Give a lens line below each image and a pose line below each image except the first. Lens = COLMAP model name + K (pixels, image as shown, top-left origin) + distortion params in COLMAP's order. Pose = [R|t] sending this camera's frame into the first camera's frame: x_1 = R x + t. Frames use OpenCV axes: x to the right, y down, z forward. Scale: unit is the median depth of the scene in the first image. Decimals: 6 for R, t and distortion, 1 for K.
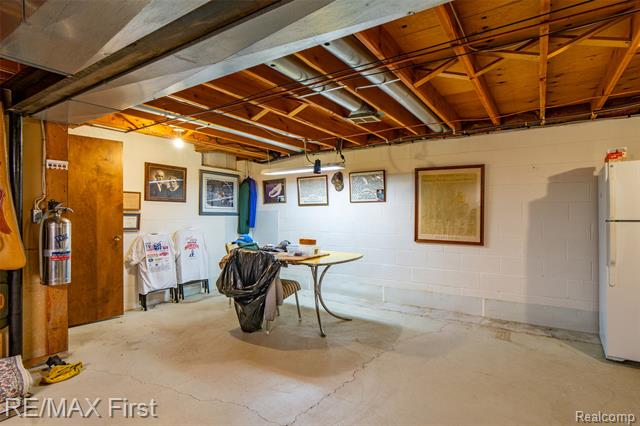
lens RADIAL K [[333.6, 0, 319.2], [0, 333.6, 216.2], [0, 0, 1]] dist [-0.001473, 0.001107]
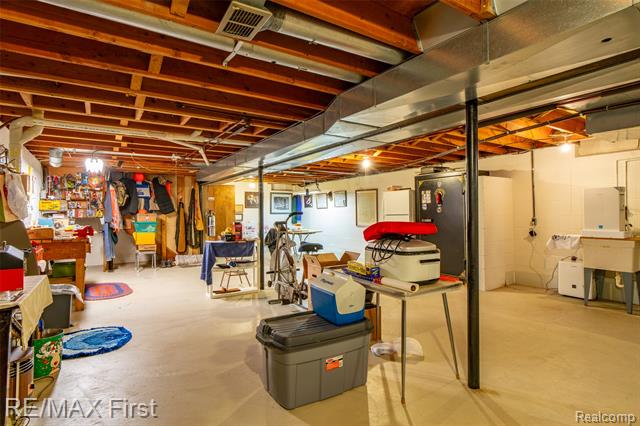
lens RADIAL K [[333.6, 0, 320.4], [0, 333.6, 210.5], [0, 0, 1]] dist [-0.001473, 0.001107]
pose [[0.914600, -0.011745, -0.404190, 0.800457], [0.007124, 0.999891, -0.012933, 0.004308], [0.404297, 0.008949, 0.914584, -0.820006]]
